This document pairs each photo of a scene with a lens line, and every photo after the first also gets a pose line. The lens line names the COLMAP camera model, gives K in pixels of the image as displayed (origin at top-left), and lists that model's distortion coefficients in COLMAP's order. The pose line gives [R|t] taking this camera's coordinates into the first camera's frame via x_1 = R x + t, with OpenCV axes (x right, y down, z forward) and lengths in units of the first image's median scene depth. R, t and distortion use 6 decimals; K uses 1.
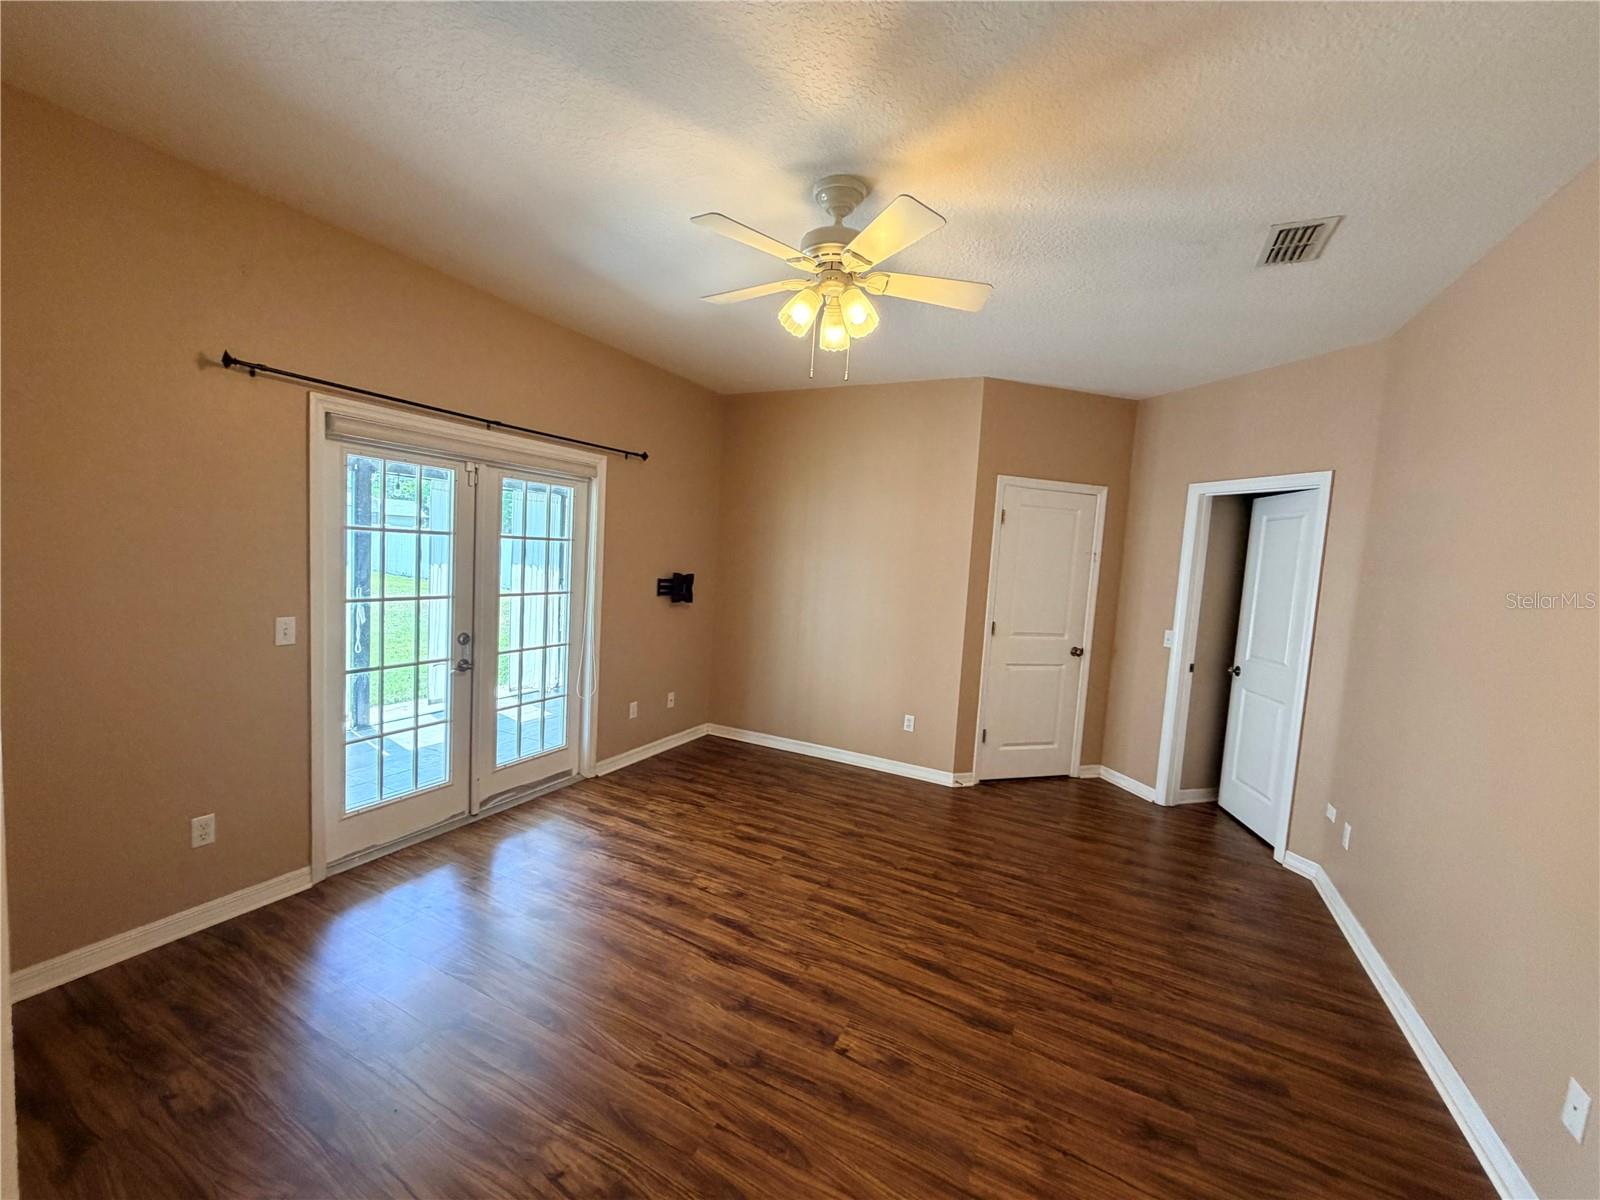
lens RADIAL K [[638.8, 0, 797.6], [0, 638.8, 603.1], [0, 0, 1]] dist [0.003216, 0.000732]
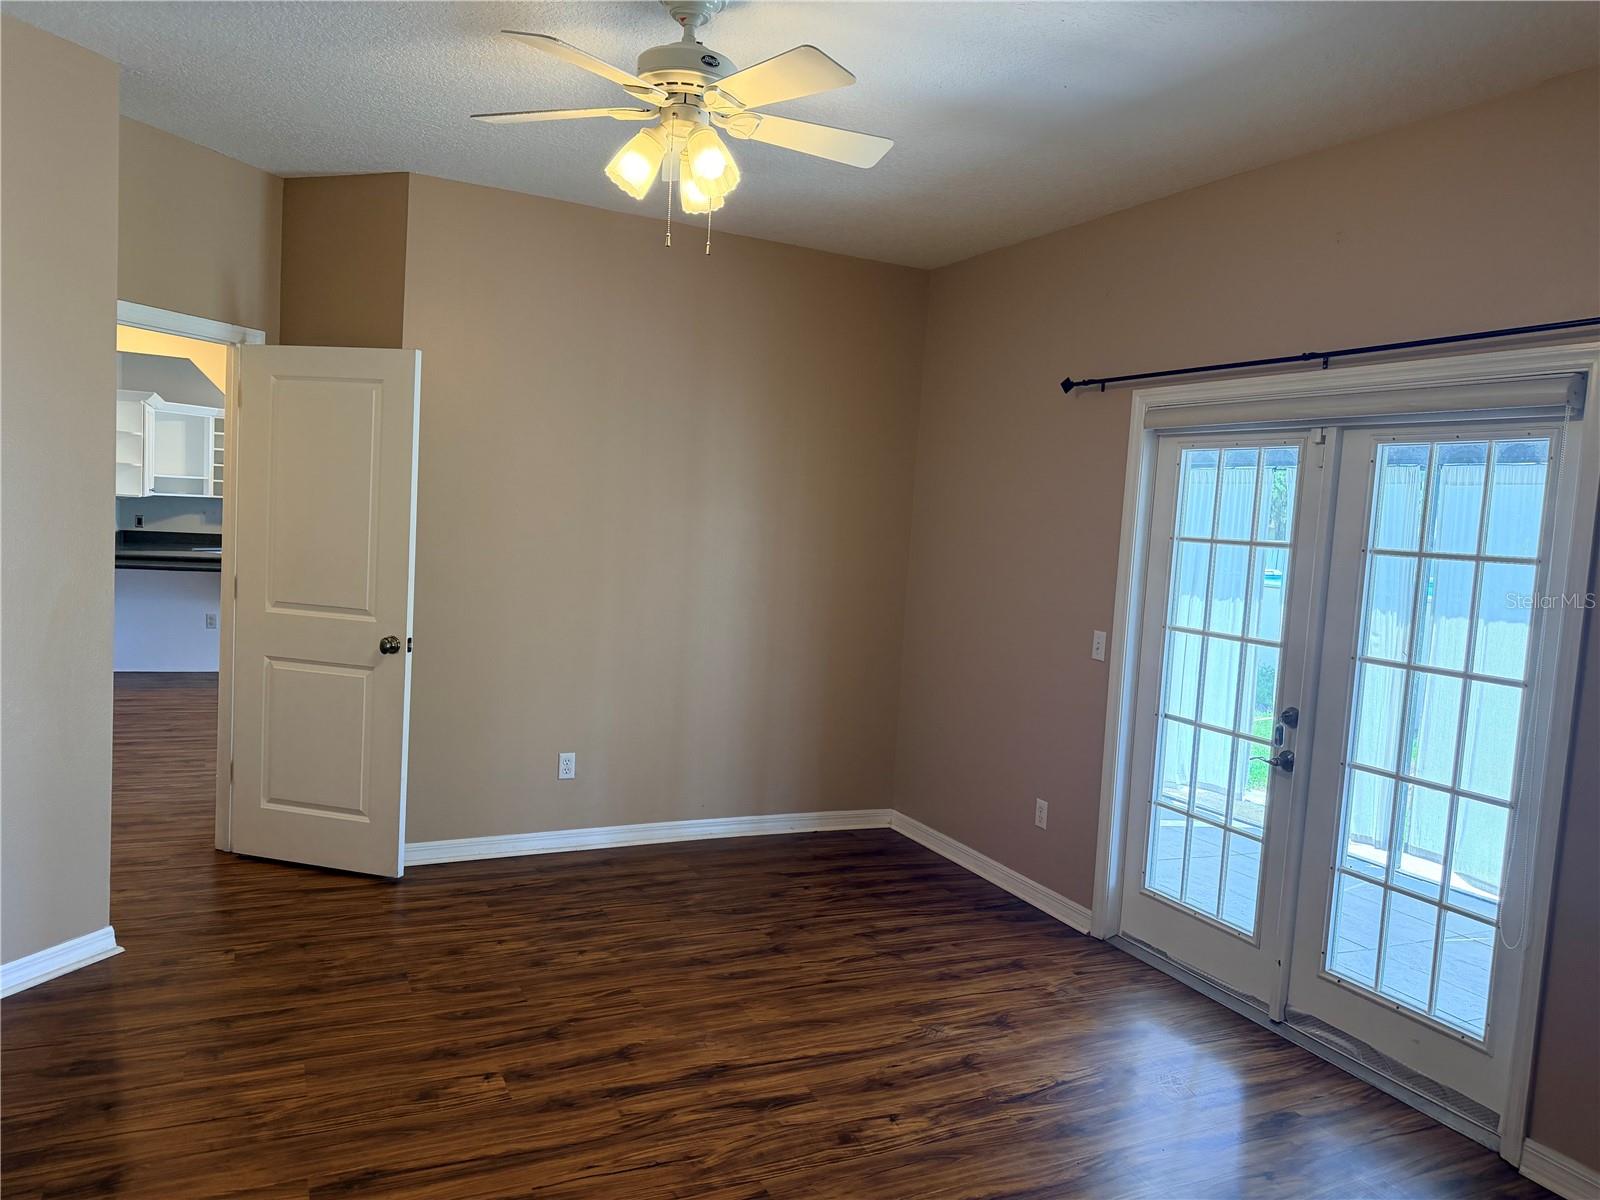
lens RADIAL K [[1117.7, 0, 802.1], [0, 1117.7, 596.2], [0, 0, 1]] dist [-0.006555, -0.005196]
pose [[-0.587680, -0.037674, -0.808216, 0.775339], [-0.164983, 0.983508, 0.074119, -0.074305], [0.792094, 0.176900, -0.584204, 1.545123]]
